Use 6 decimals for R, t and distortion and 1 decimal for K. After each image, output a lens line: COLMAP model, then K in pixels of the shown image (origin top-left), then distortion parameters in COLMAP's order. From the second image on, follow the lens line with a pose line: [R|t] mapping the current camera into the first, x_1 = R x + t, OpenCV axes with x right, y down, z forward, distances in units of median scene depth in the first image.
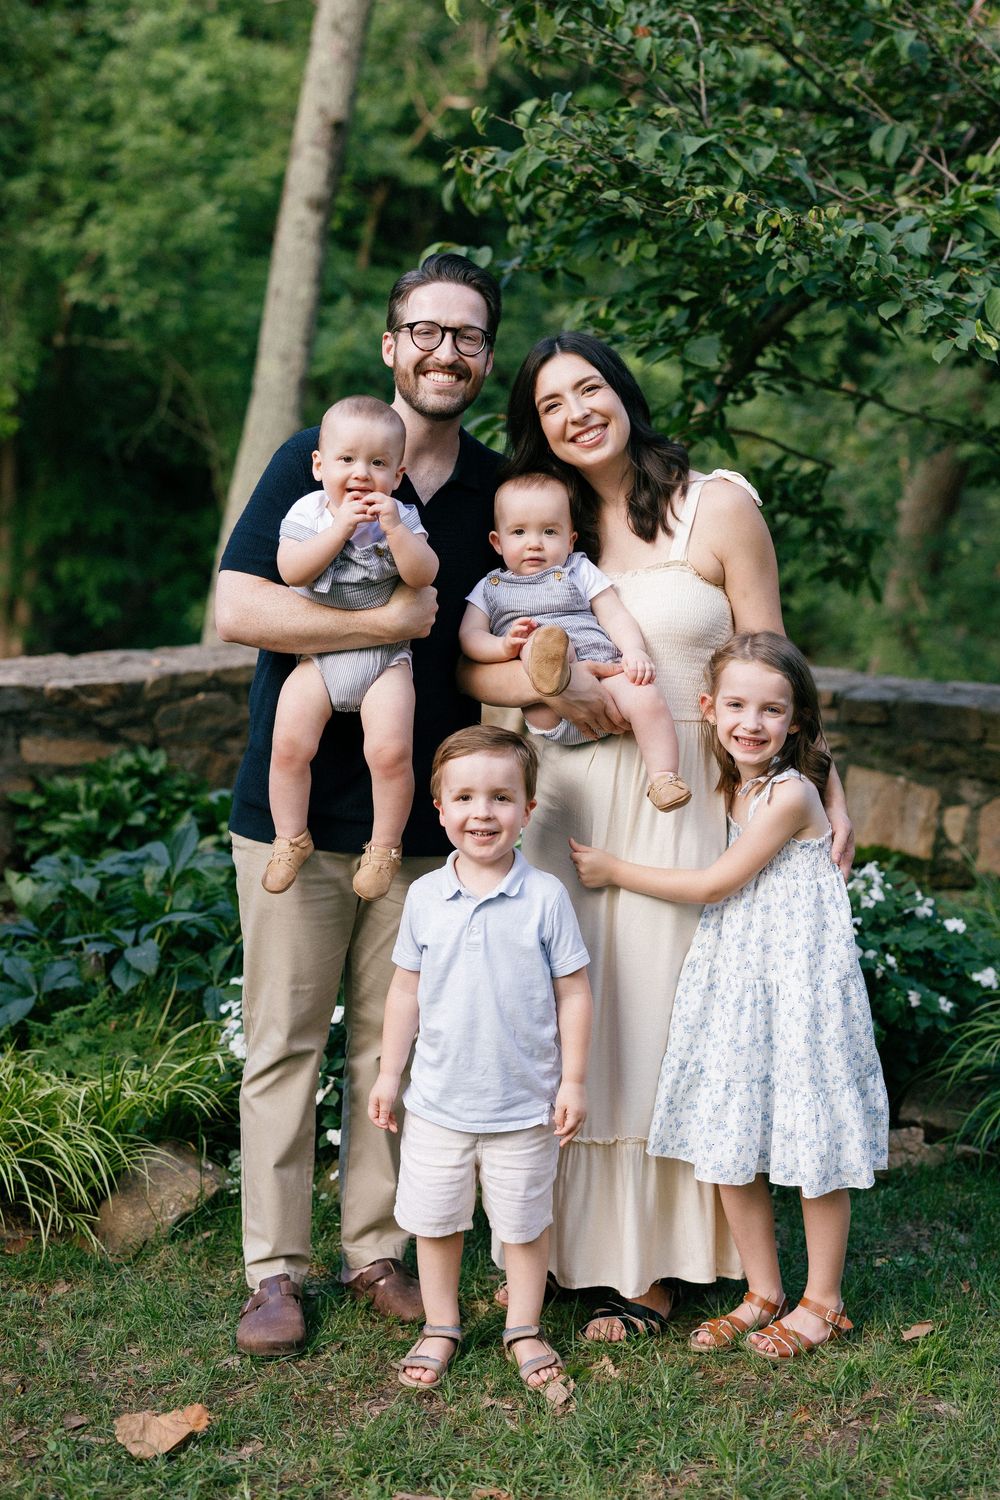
lens RADIAL K [[2386.0, 0, 606.7], [0, 2386.0, 664.2], [0, 0, 1]] dist [0.071977, -0.009511]
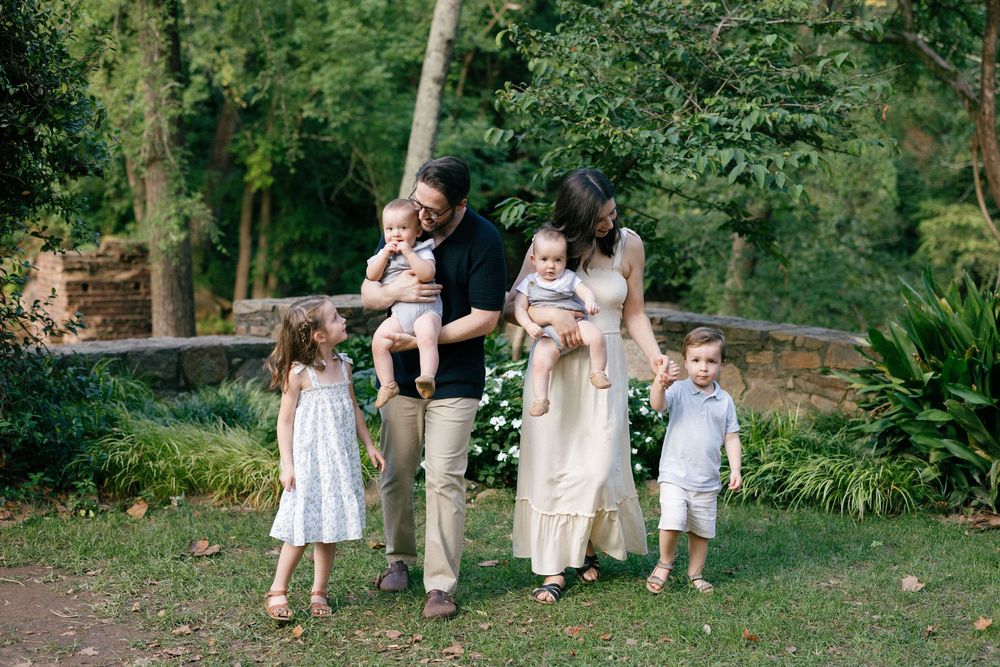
lens RADIAL K [[1590.6, 0, 500.0], [0, 1590.6, 333.5], [0, 0, 1]] dist [0.071977, -0.009511]
pose [[0.997238, 0.021652, -0.071040, 0.062767], [-0.021437, 0.999763, 0.003785, 0.030743], [0.071105, -0.002252, 0.997466, -0.676889]]
